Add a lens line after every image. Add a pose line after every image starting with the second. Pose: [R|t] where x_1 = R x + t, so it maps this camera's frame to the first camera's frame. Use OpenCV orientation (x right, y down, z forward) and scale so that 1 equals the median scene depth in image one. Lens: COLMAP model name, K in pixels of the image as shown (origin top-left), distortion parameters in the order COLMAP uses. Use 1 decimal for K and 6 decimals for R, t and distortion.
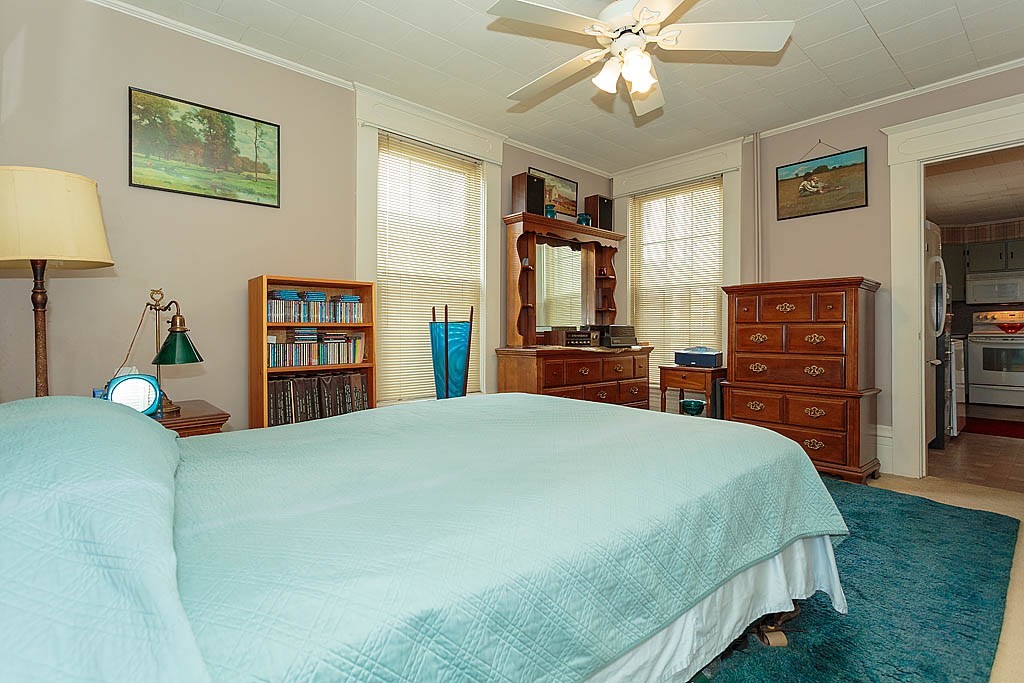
lens RADIAL K [[495.5, 0, 513.5], [0, 495.5, 334.3], [0, 0, 1]] dist [-0.003066, -0.000173]
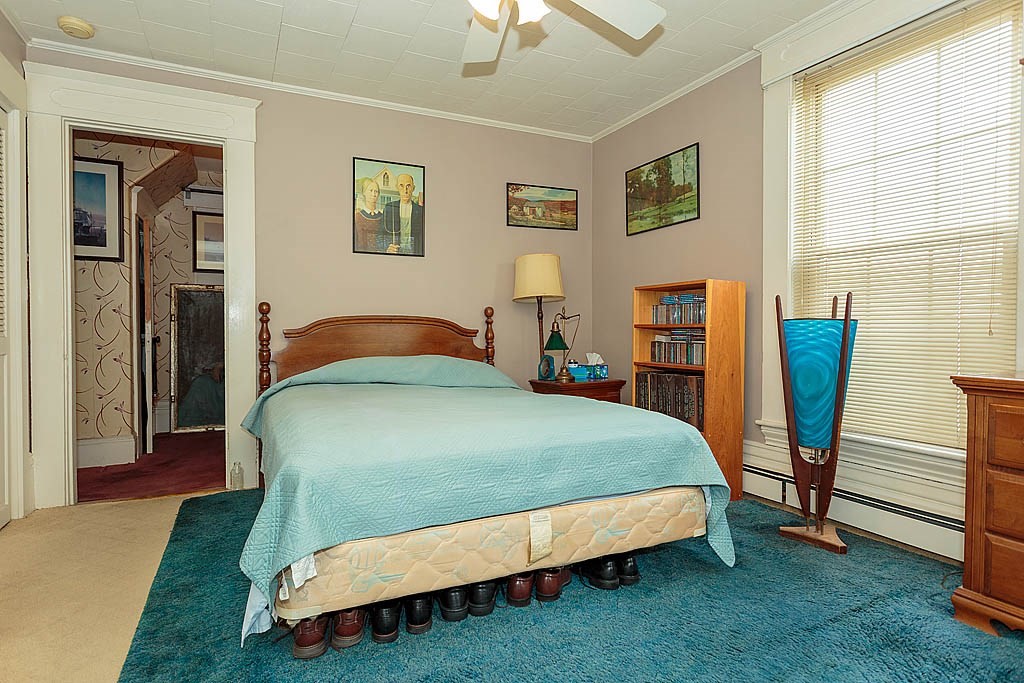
lens RADIAL K [[561.3, 0, 512.9], [0, 561.3, 339.9], [0, 0, 1]] dist [0.001106, 0.000206]
pose [[-0.273676, 0.012073, -0.961746, 0.888468], [-0.012904, 0.999785, 0.016223, -0.004005], [0.961735, 0.016851, -0.273461, 1.023852]]
